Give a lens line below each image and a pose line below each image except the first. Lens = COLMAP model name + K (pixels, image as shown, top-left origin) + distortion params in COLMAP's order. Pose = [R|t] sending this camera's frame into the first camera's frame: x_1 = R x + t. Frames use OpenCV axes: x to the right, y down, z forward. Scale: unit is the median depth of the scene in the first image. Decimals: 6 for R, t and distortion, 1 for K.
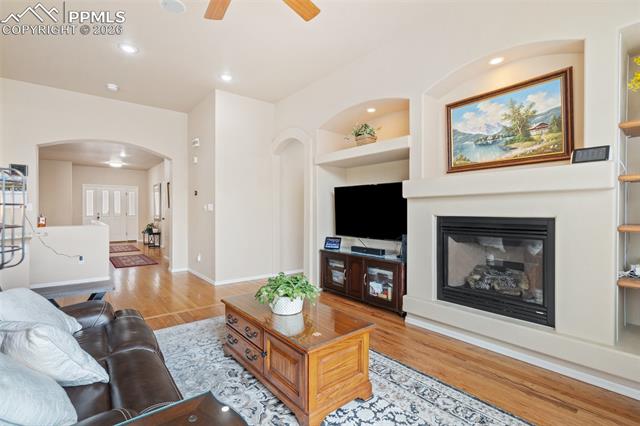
lens RADIAL K [[296.3, 0, 314.6], [0, 296.3, 212.3], [0, 0, 1]] dist [-0.004401, 0.002895]
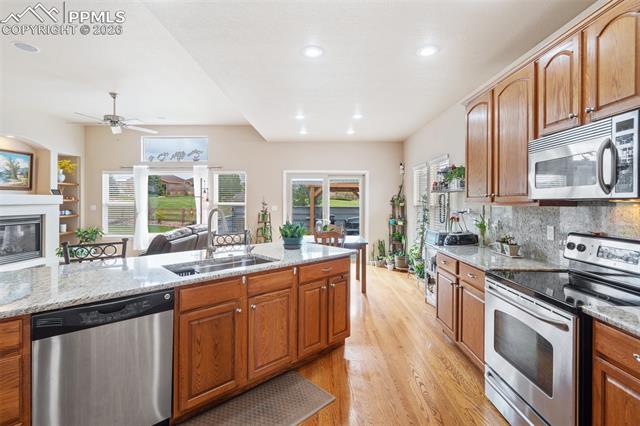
lens RADIAL K [[296.3, 0, 313.9], [0, 296.3, 201.5], [0, 0, 1]] dist [-0.004401, 0.002895]
pose [[-0.769228, -0.005657, 0.638949, -1.413788], [-0.006946, 0.999976, 0.000492, -0.060107], [-0.638936, -0.004060, -0.769249, 0.786804]]
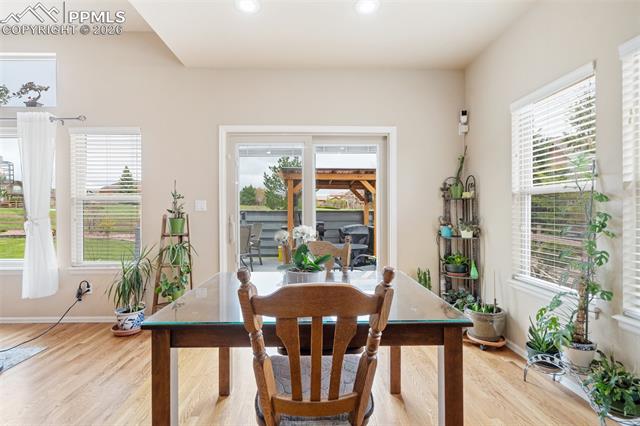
lens RADIAL K [[296.3, 0, 316.5], [0, 296.3, 213.3], [0, 0, 1]] dist [-0.004401, 0.002895]
pose [[-0.794705, -0.004358, 0.606980, -0.928413], [0.000596, 0.999968, 0.007960, -0.008192], [-0.606996, 0.006687, -0.794677, 0.119511]]
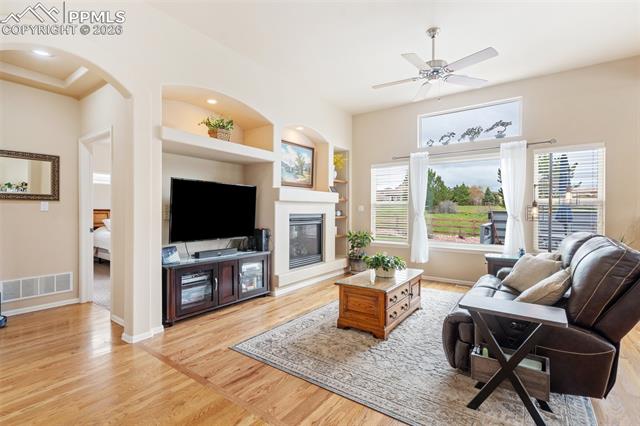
lens RADIAL K [[296.3, 0, 316.5], [0, 296.3, 214.6], [0, 0, 1]] dist [-0.004401, 0.002895]
pose [[-0.269803, -0.015809, 0.962786, -0.752165], [-0.006524, 0.999872, 0.014590, -0.006442], [-0.962893, -0.002345, -0.269872, 0.895508]]
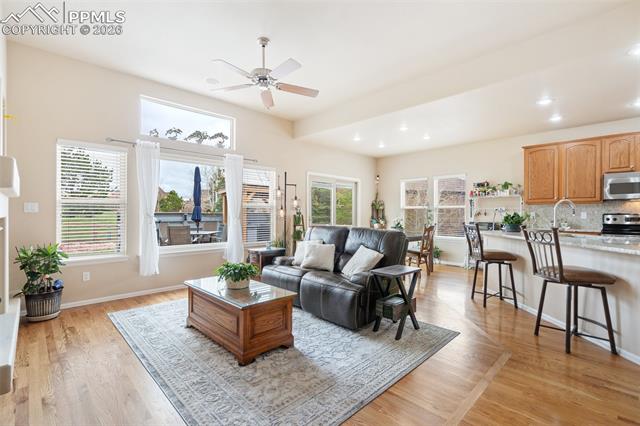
lens RADIAL K [[296.3, 0, 314.0], [0, 296.3, 213.5], [0, 0, 1]] dist [-0.004401, 0.002895]
pose [[-0.995436, -0.005281, -0.095281, -0.155923], [-0.004906, 0.999979, -0.004171, -0.001010], [0.095301, -0.003685, -0.995442, 1.206163]]
